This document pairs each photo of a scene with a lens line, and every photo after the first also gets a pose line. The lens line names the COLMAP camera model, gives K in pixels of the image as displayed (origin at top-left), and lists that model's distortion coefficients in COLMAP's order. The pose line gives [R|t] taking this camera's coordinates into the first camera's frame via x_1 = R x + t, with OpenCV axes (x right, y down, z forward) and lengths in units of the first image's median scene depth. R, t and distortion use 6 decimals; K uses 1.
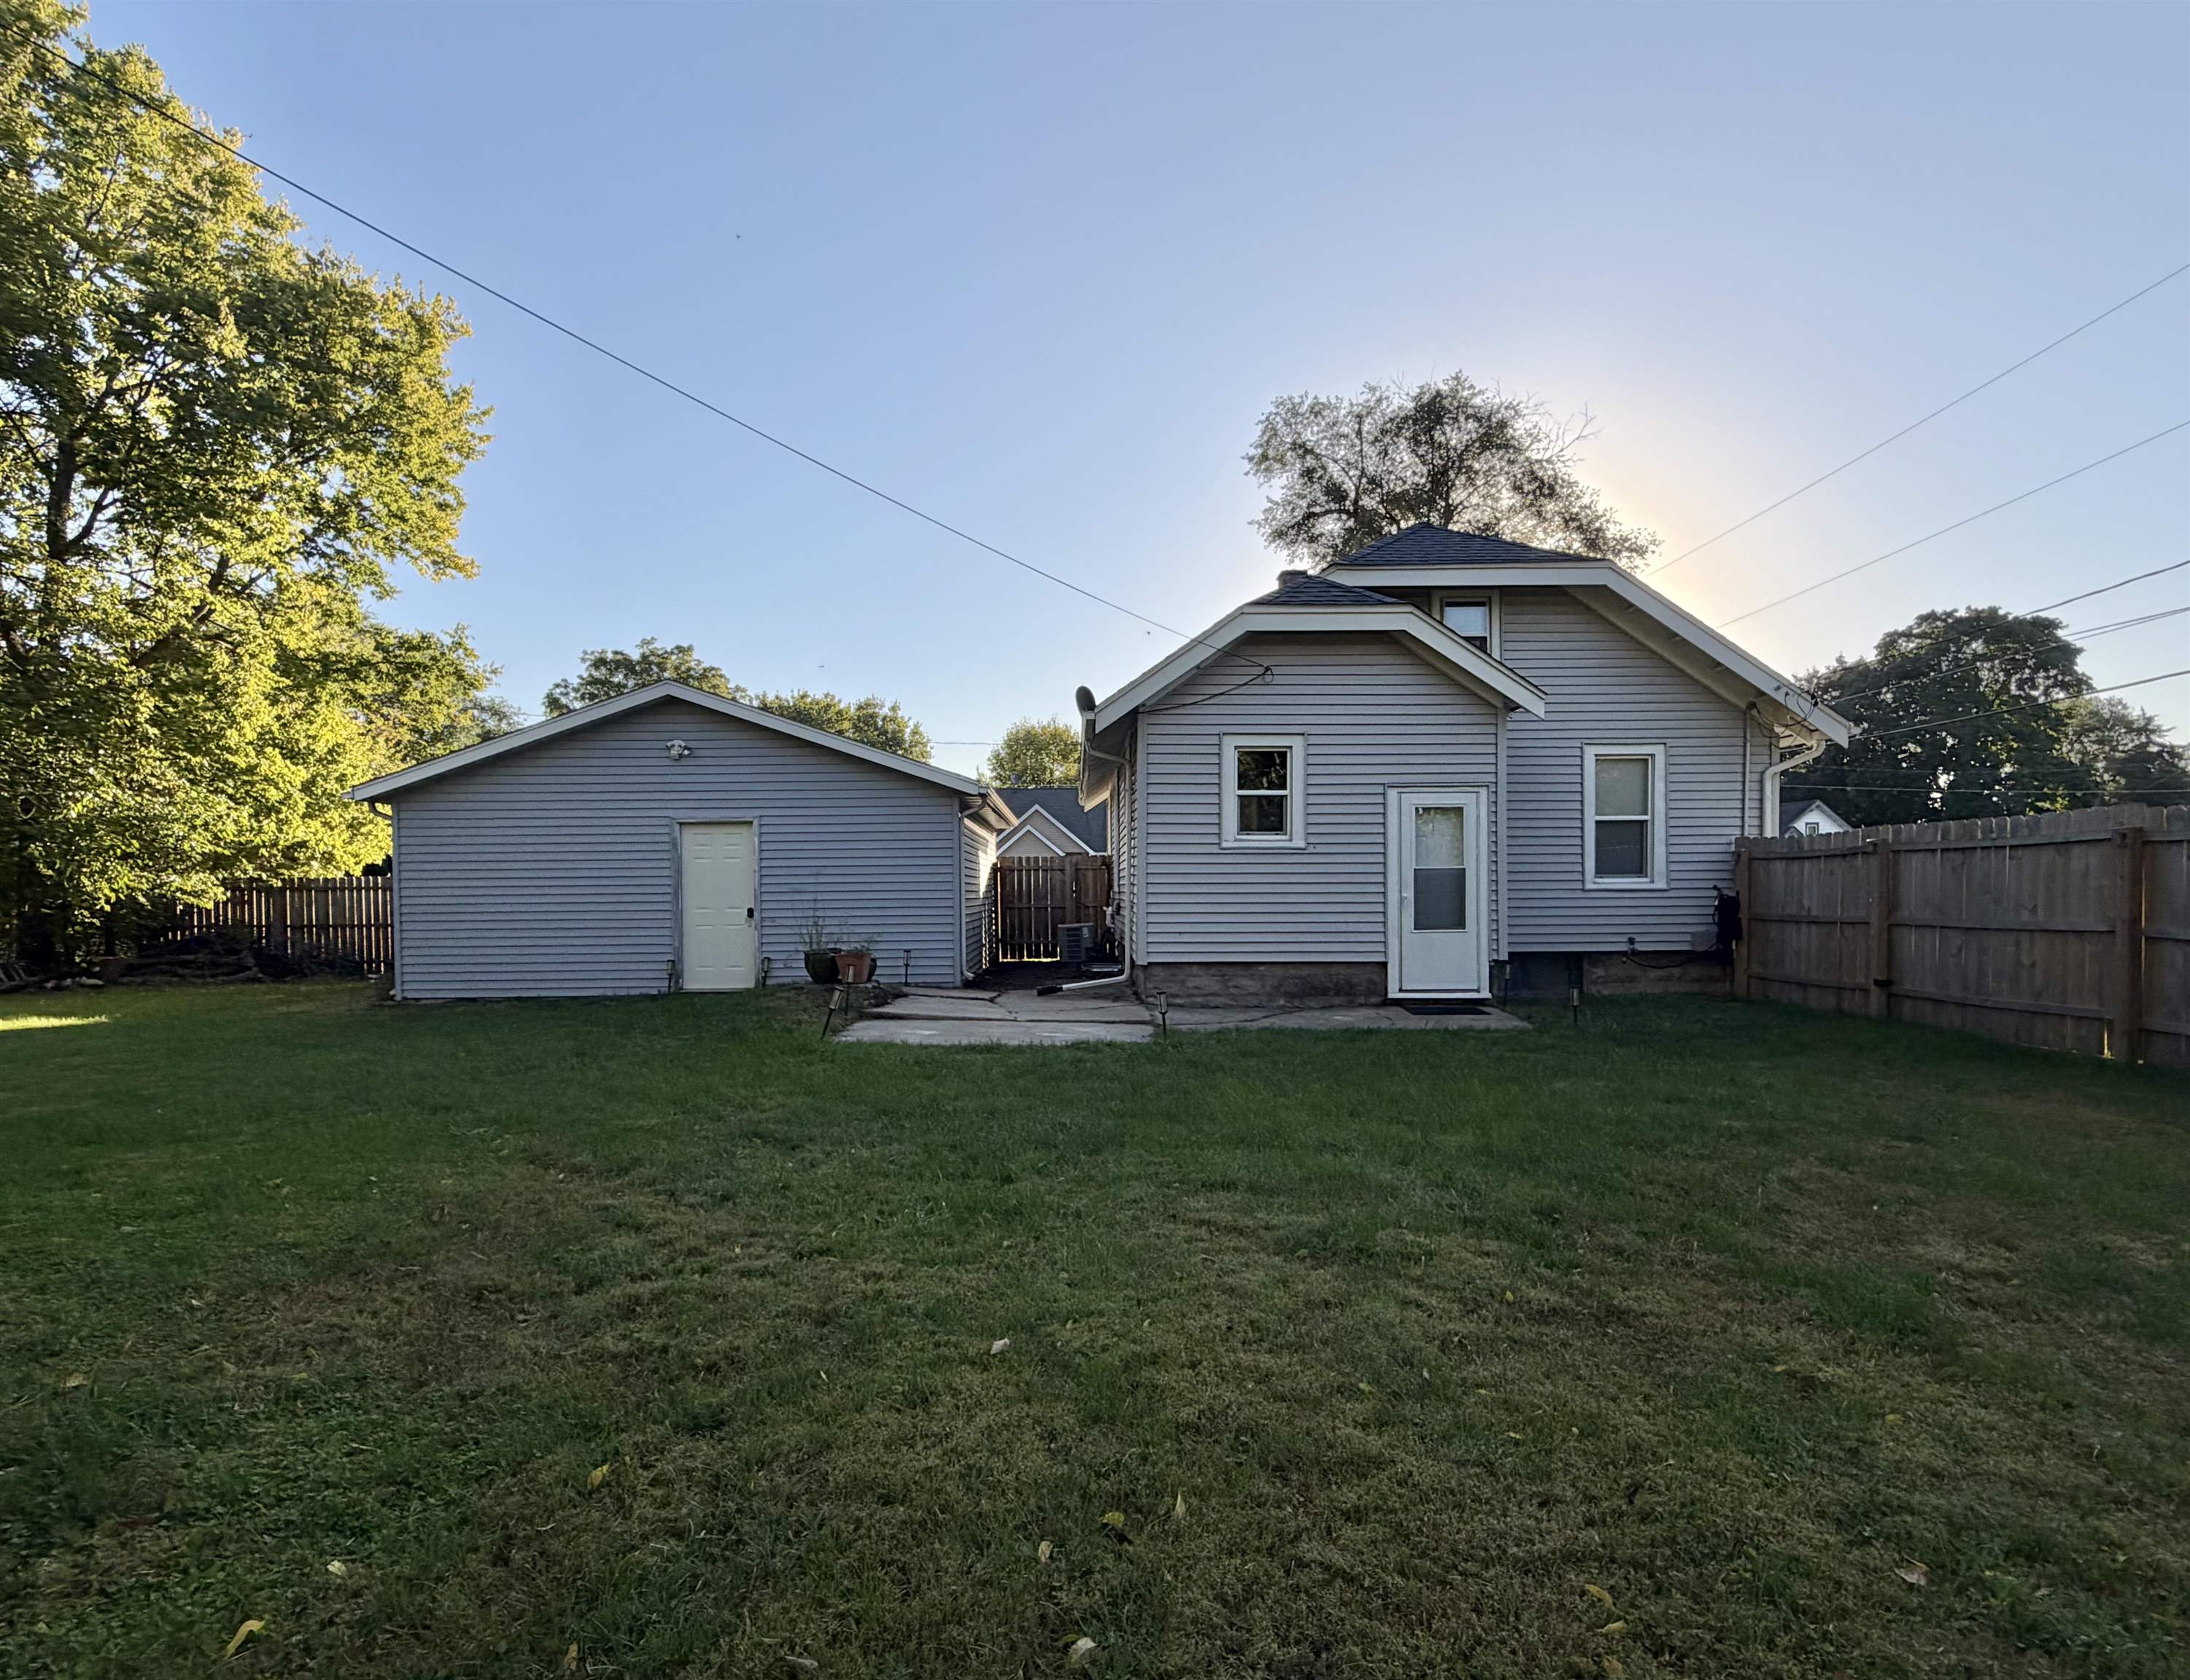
lens RADIAL K [[1109.7, 0, 1096.0], [0, 1109.7, 909.4], [0, 0, 1]] dist [-0.002264, 0.000249]
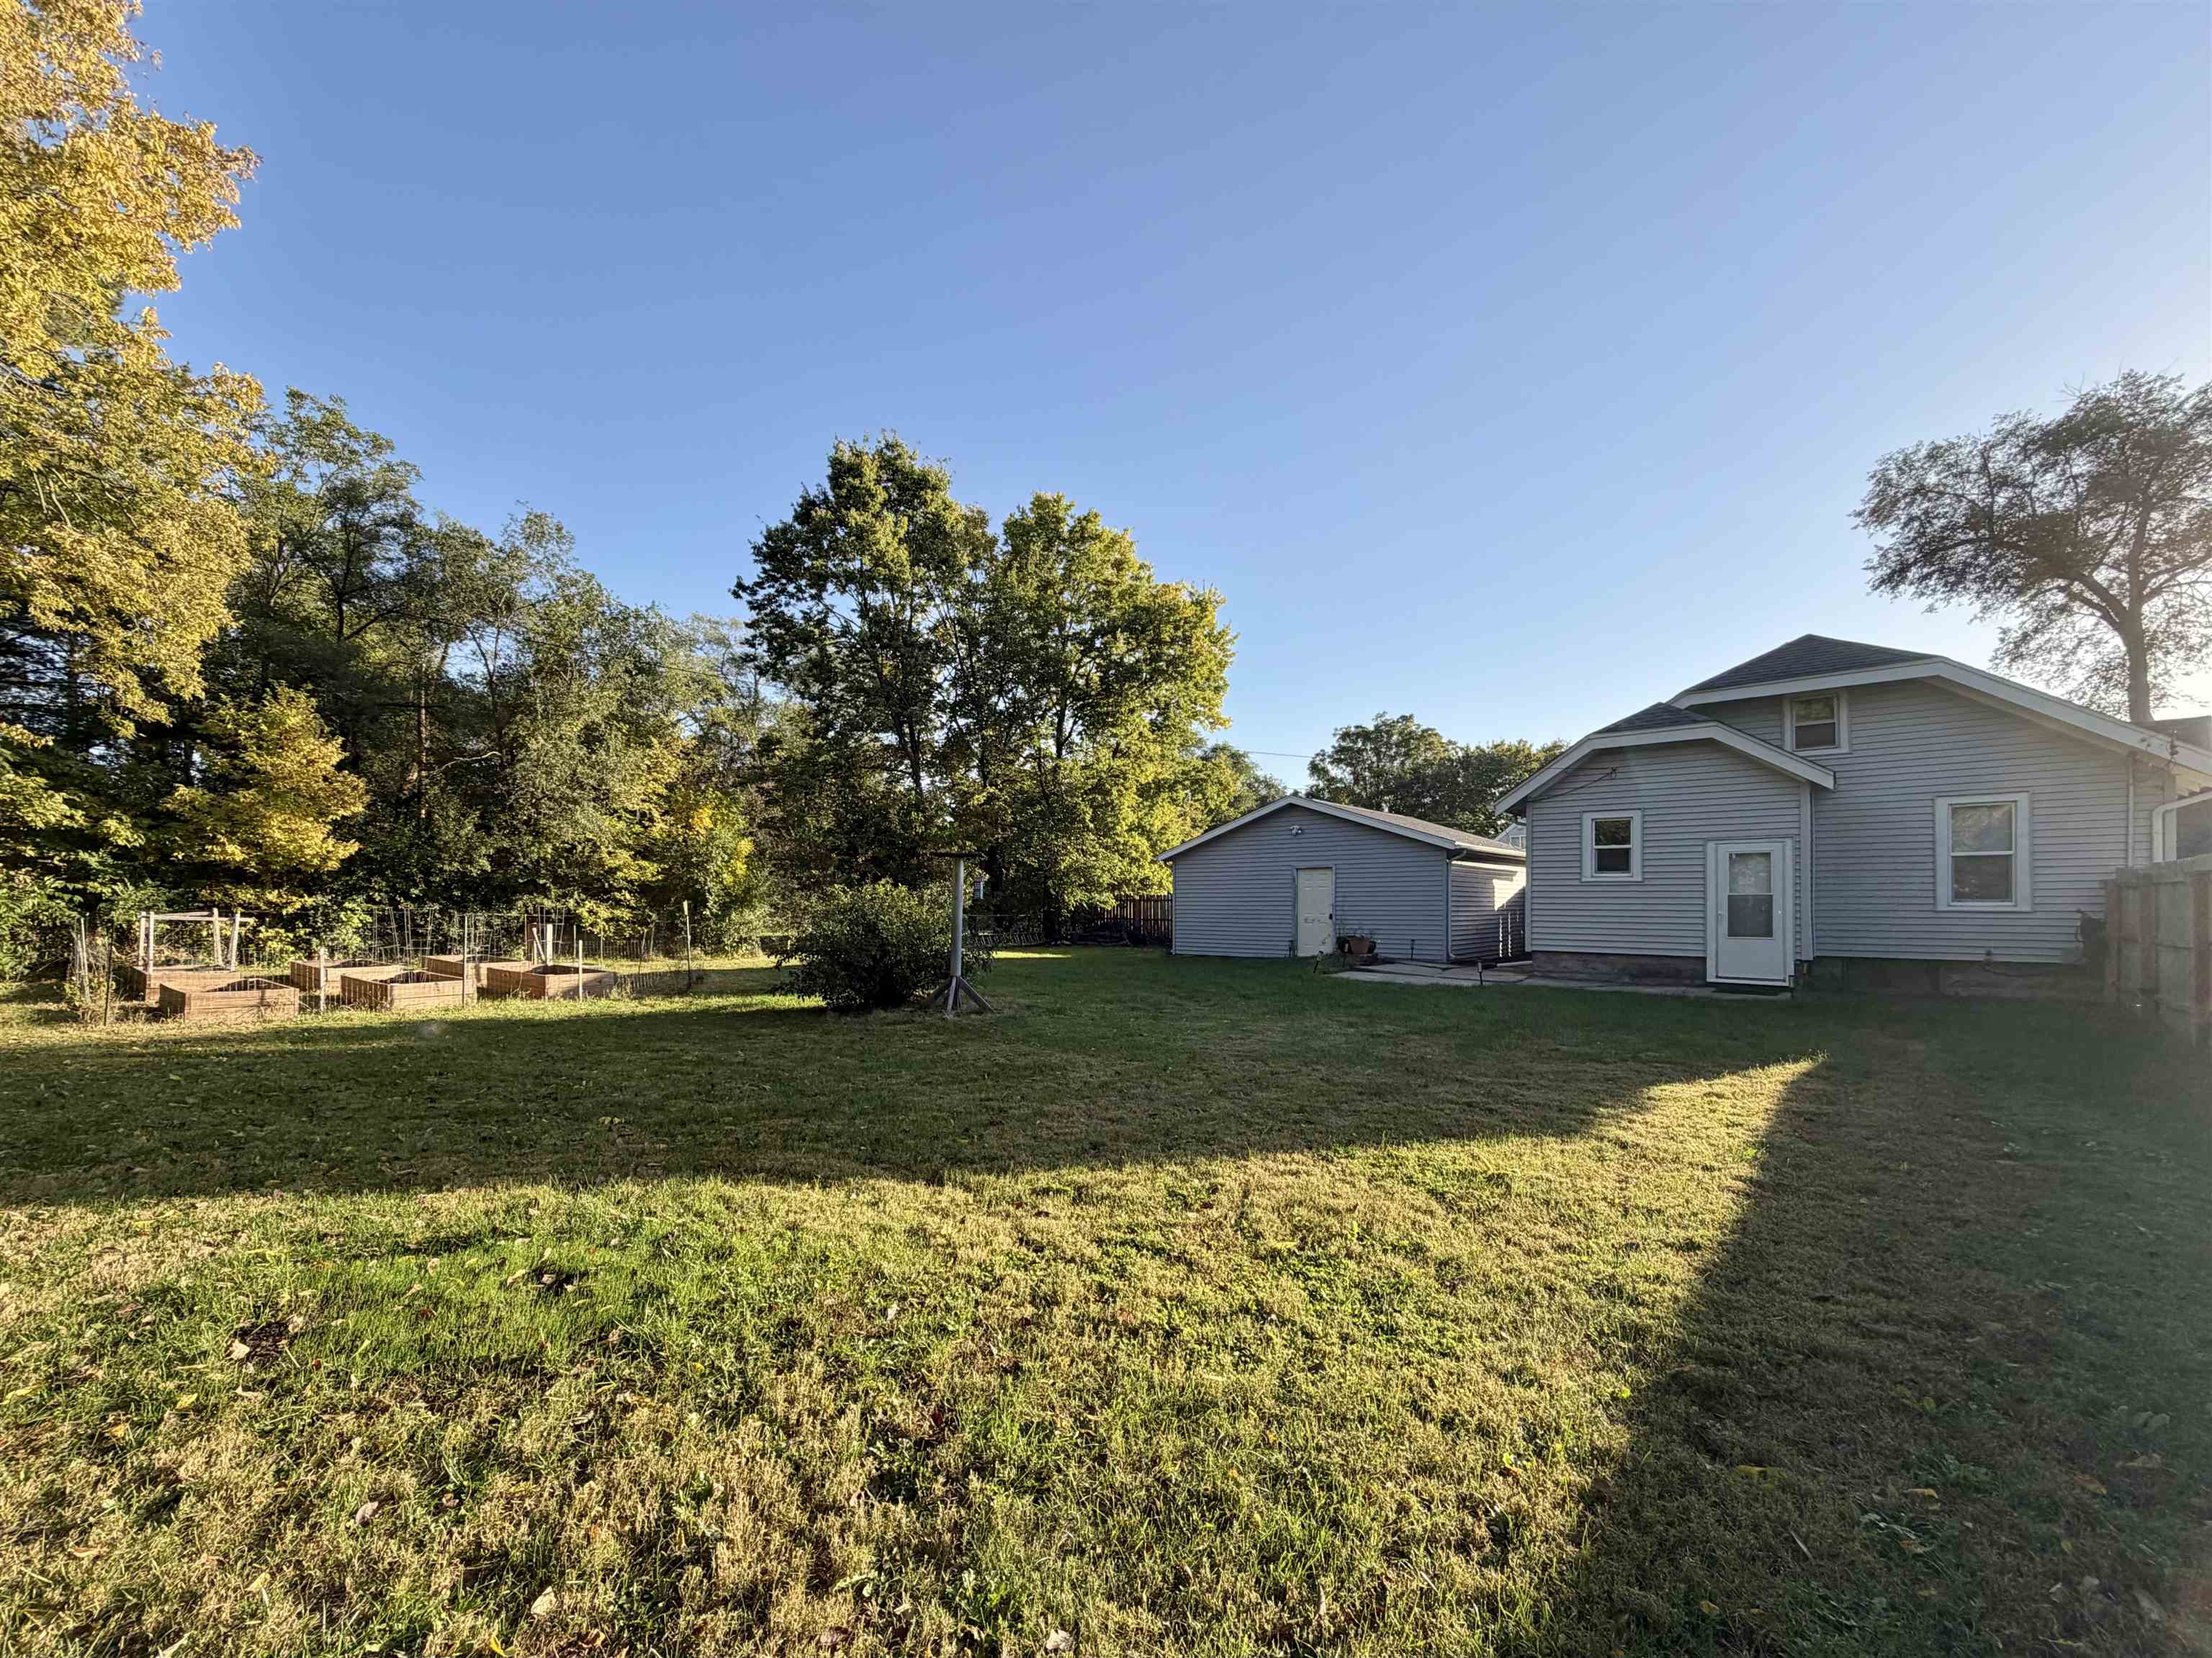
lens RADIAL K [[890.7, 0, 1105.4], [0, 890.7, 858.2], [0, 0, 1]] dist [-0.000238, -0.000087]
pose [[0.766926, -0.022265, -0.641349, 0.274863], [-0.019262, 0.998149, -0.057684, -0.000717], [0.641447, 0.056593, 0.765078, -0.297147]]
